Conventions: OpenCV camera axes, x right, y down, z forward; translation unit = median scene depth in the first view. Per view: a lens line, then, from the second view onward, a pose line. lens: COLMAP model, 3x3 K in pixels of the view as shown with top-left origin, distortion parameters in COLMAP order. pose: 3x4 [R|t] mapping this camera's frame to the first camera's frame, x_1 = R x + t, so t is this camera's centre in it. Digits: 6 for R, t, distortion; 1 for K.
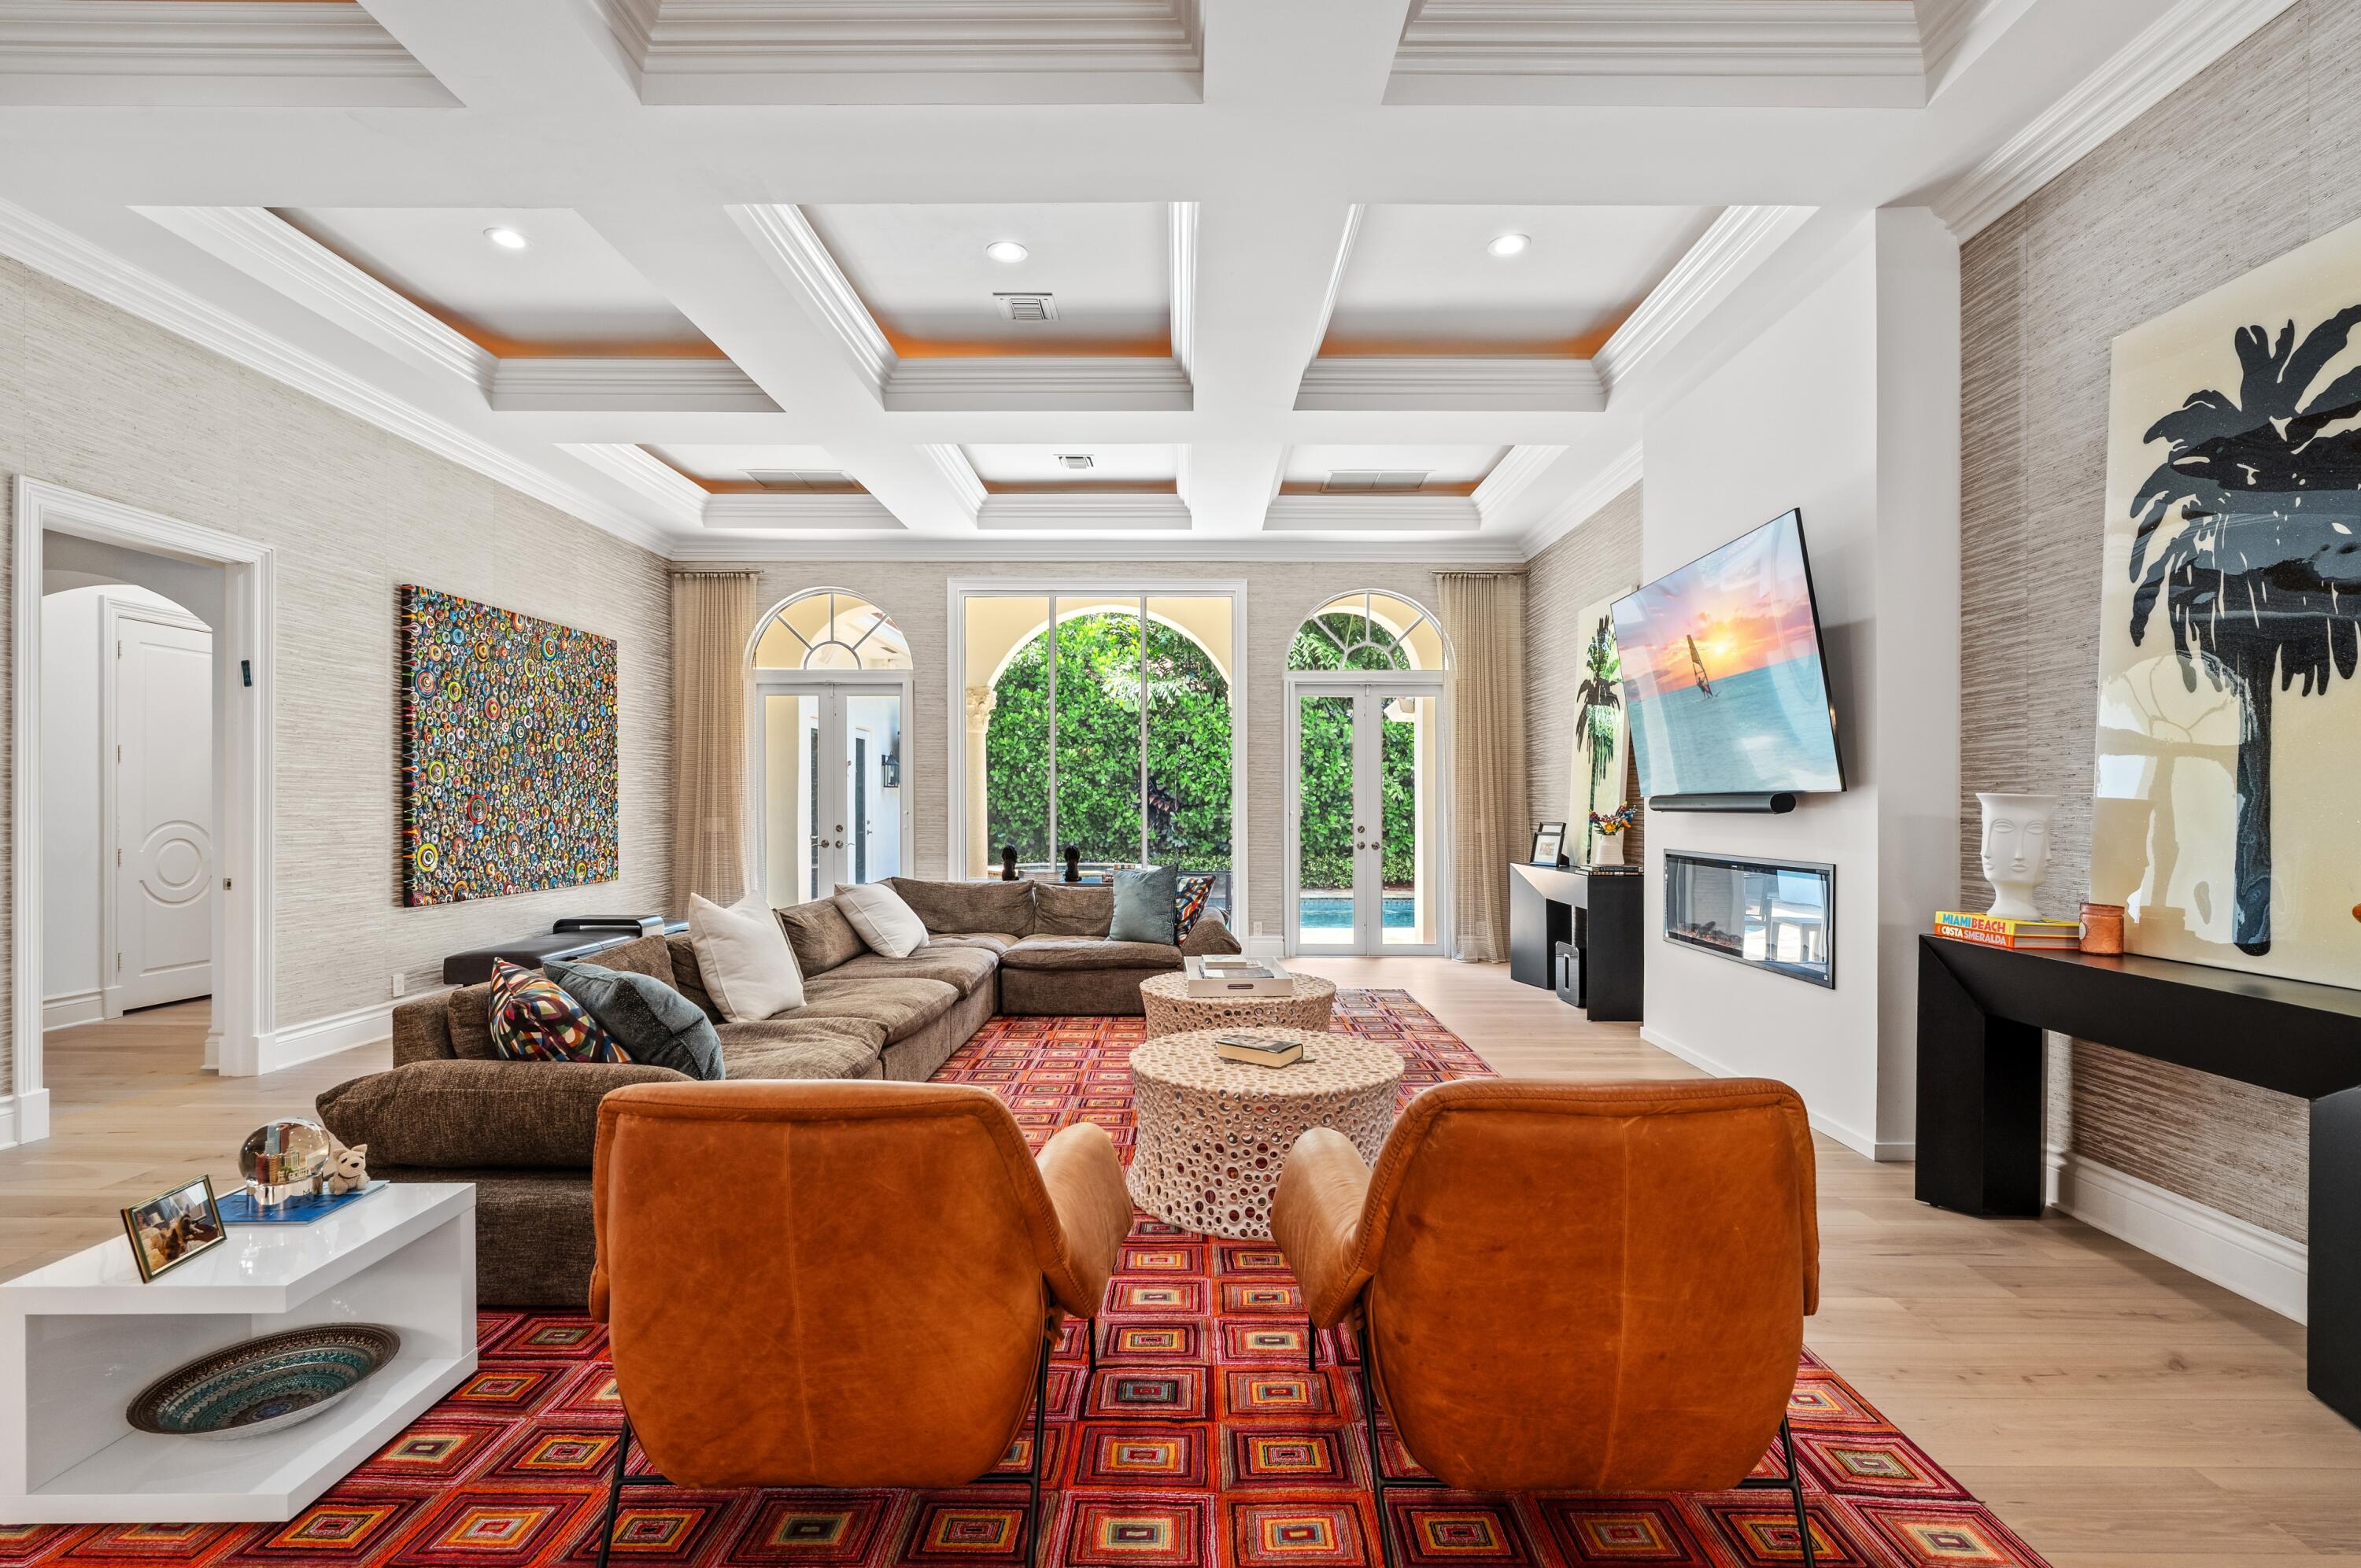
lens RADIAL K [[1082.2, 0, 1164.4], [0, 1082.2, 799.3], [0, 0, 1]] dist [-0.003276, 0.000196]
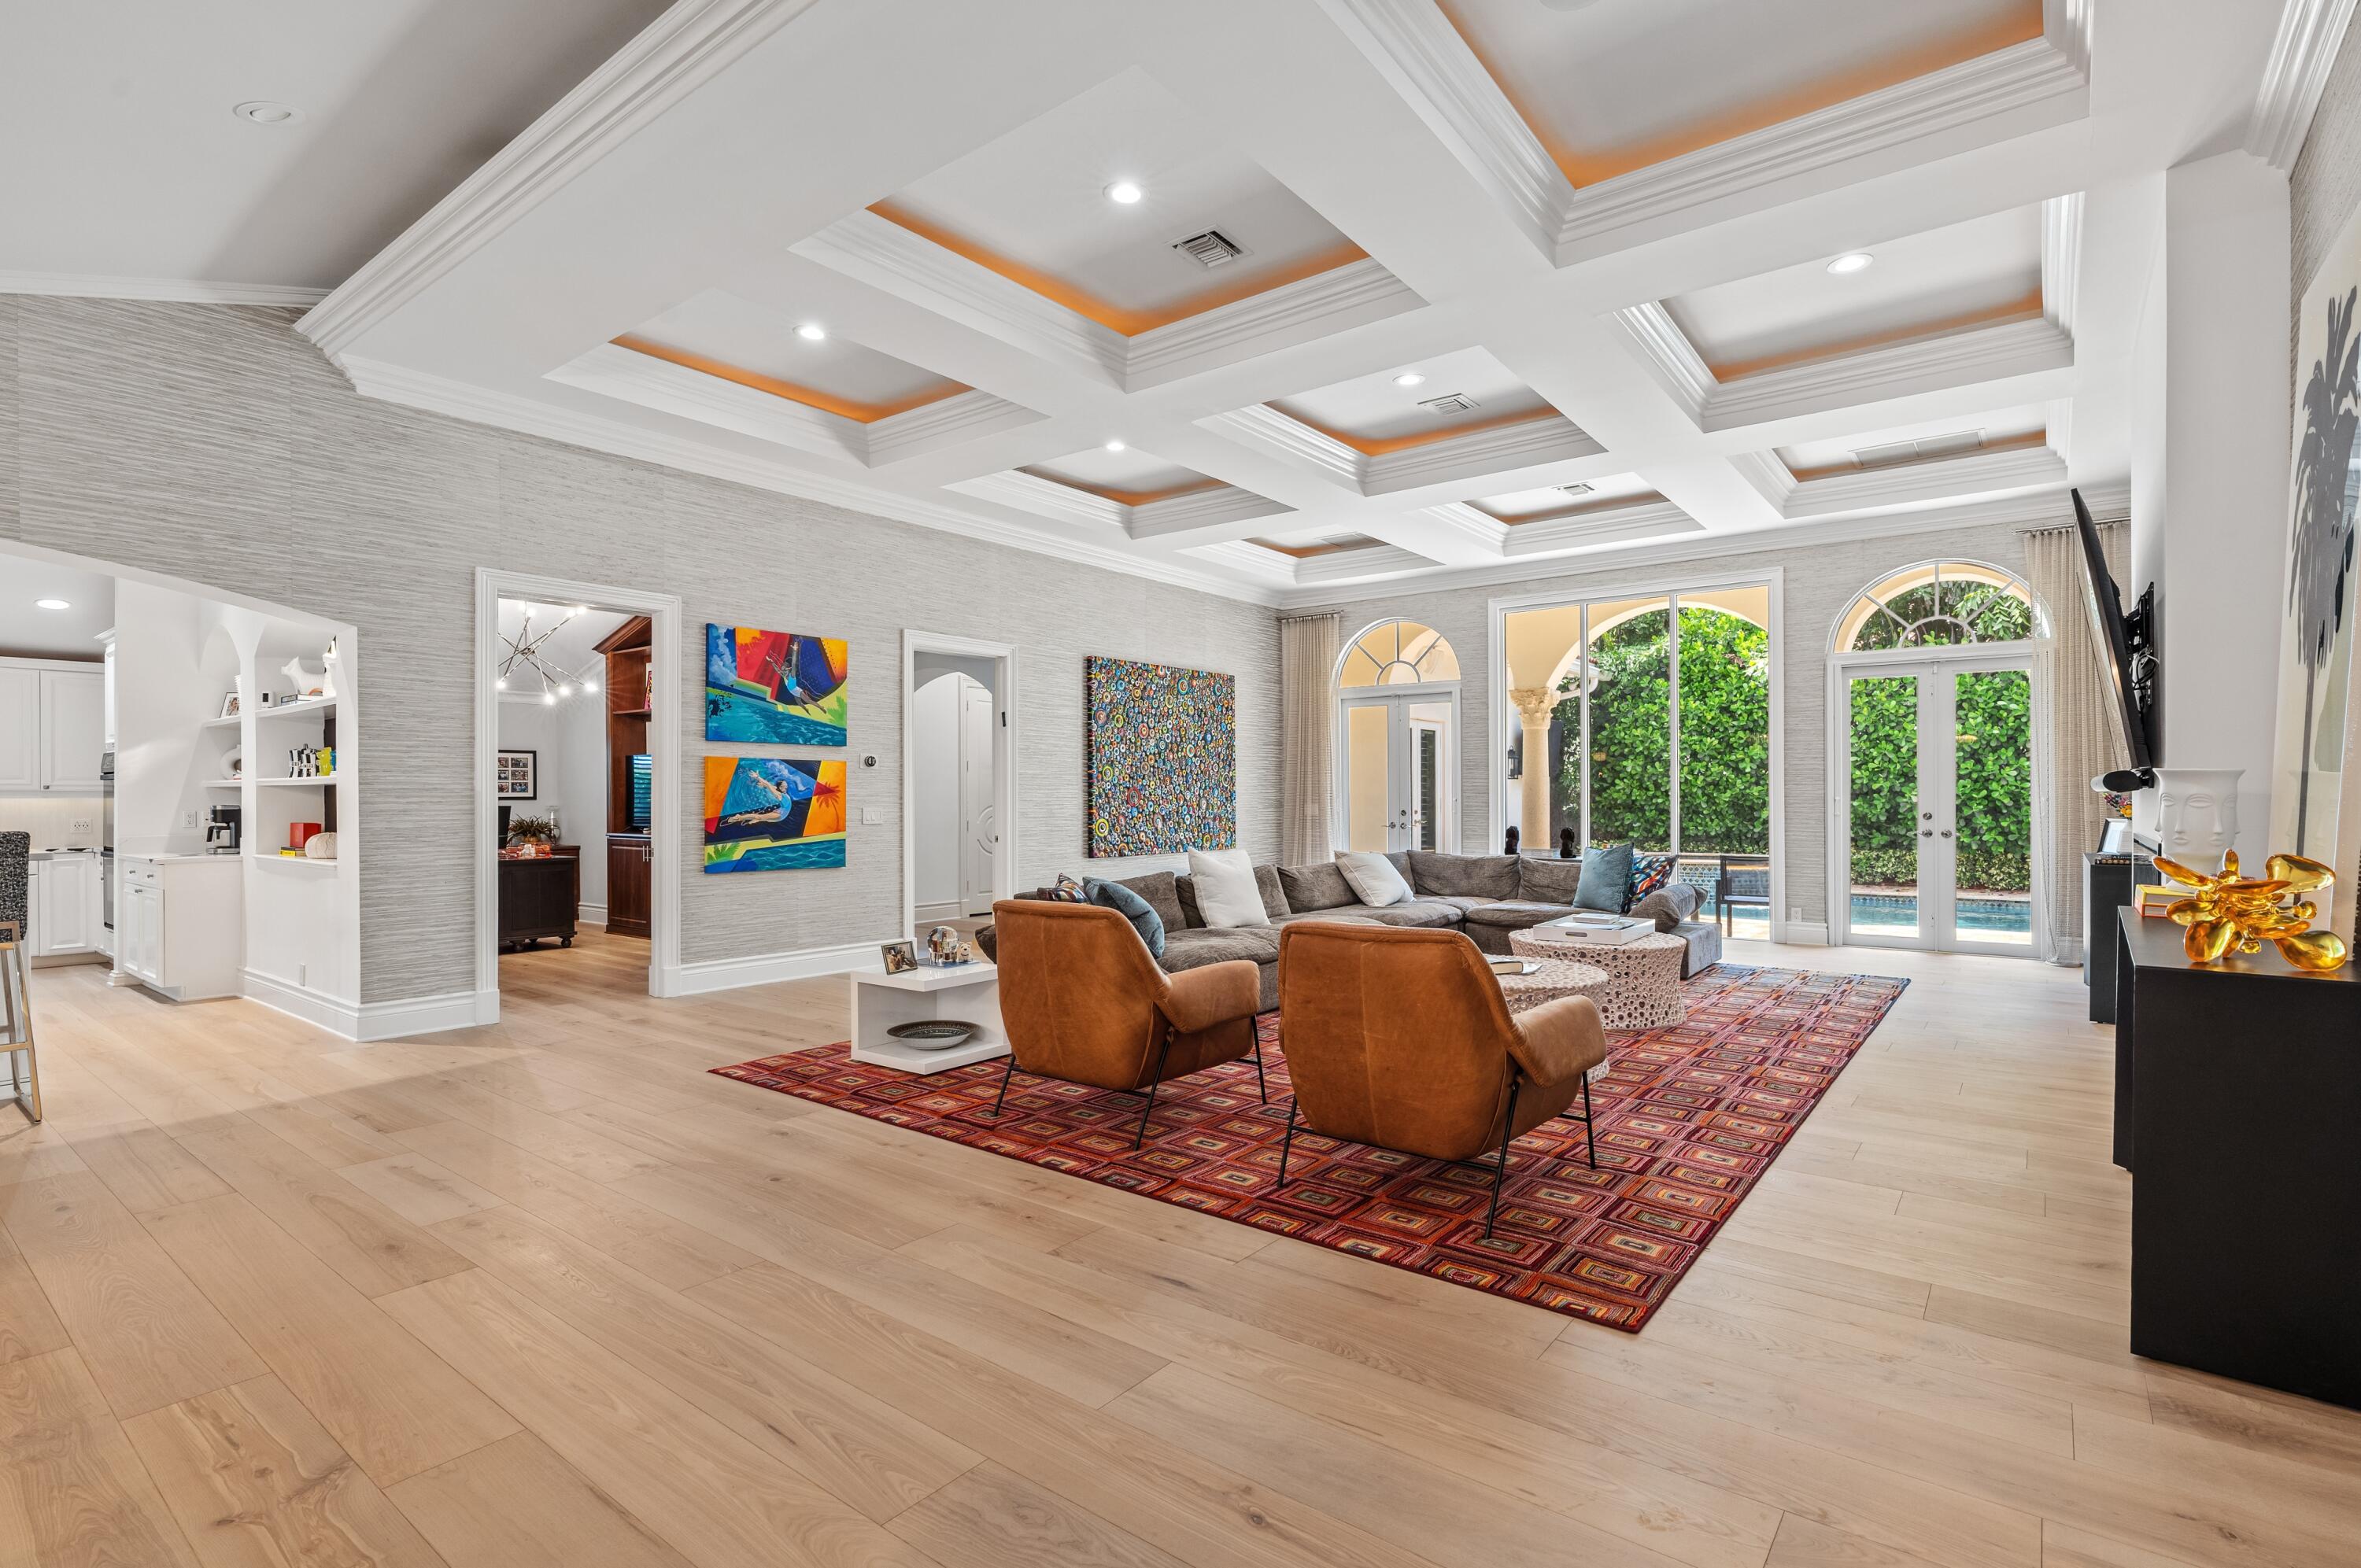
lens RADIAL K [[1099.8, 0, 1218.3], [0, 1099.8, 786.4], [0, 0, 1]] dist [-0.024761, 0.000097]
pose [[0.817853, -0.011175, -0.575318, 0.370575], [0.007945, 0.999935, -0.008128, 0.007971], [0.575372, 0.002077, 0.817889, -0.211187]]
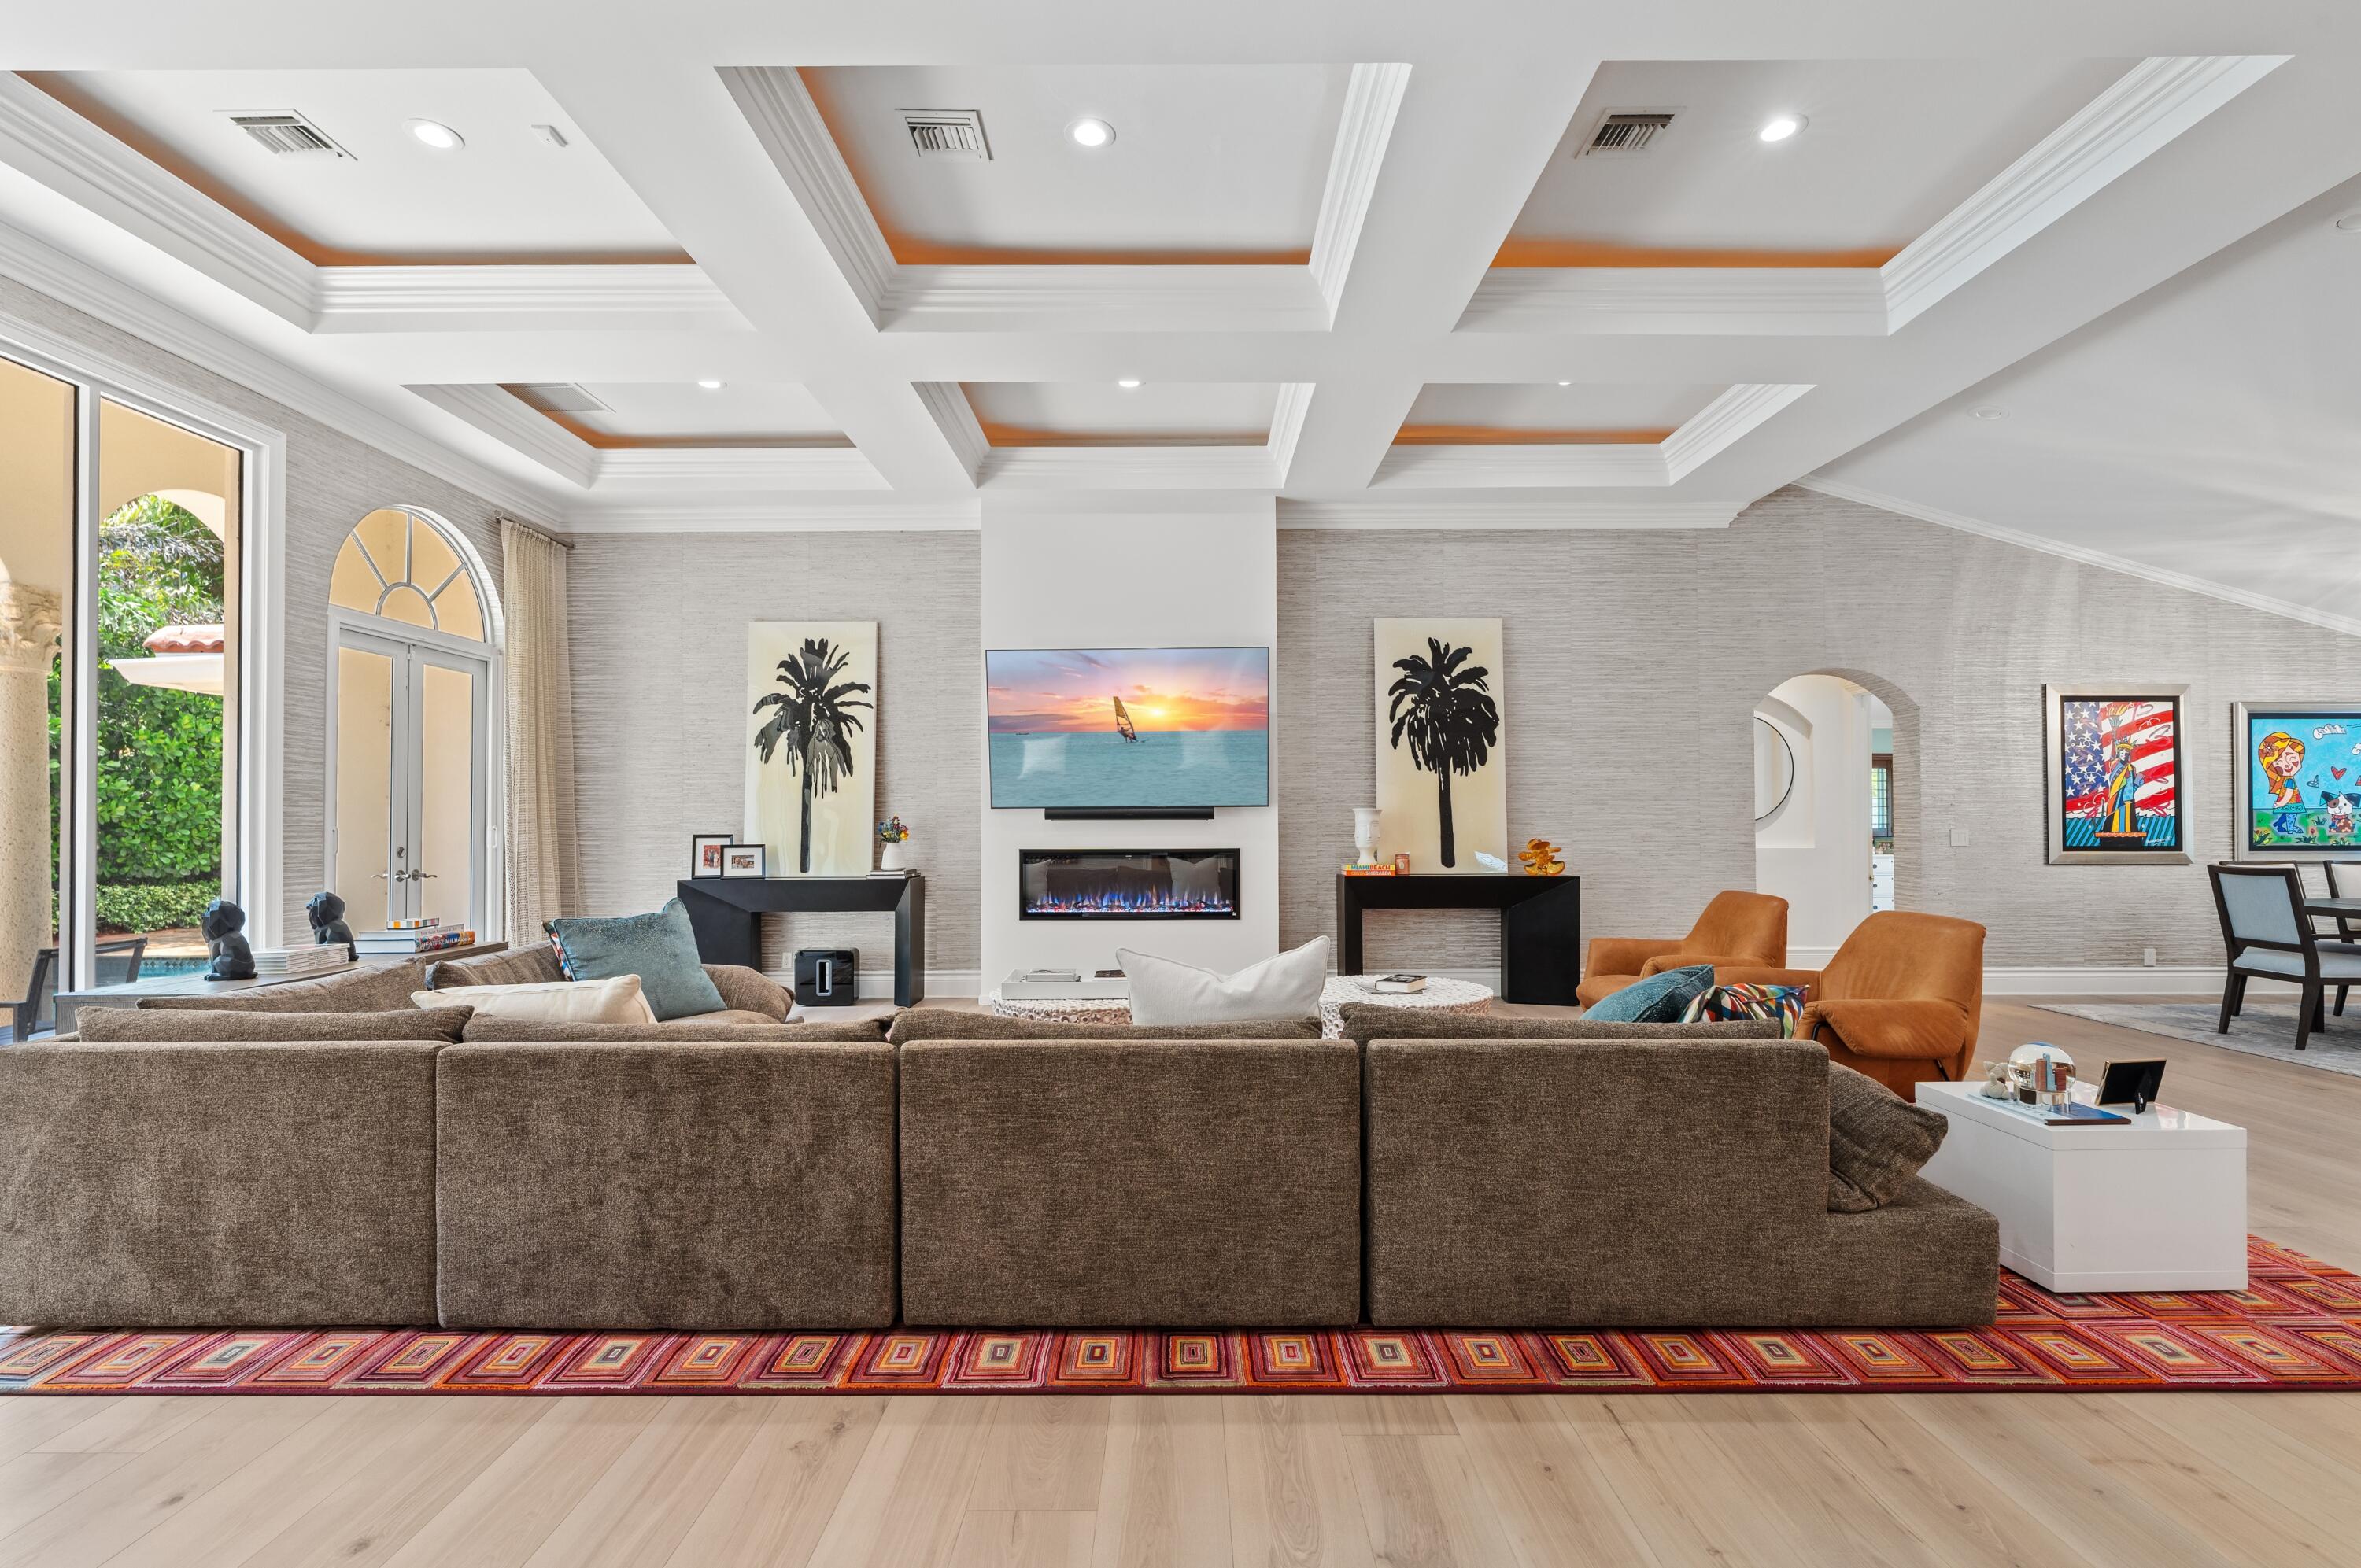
lens RADIAL K [[1082.8, 0, 1177.7], [0, 1082.8, 807.9], [0, 0, 1]] dist [-0.000423, 0.001081]
pose [[-0.028076, 0.009762, 0.999558, -0.794886], [-0.000140, 0.999952, -0.009769, 0.008534], [-0.999606, -0.000414, -0.028074, 0.796832]]
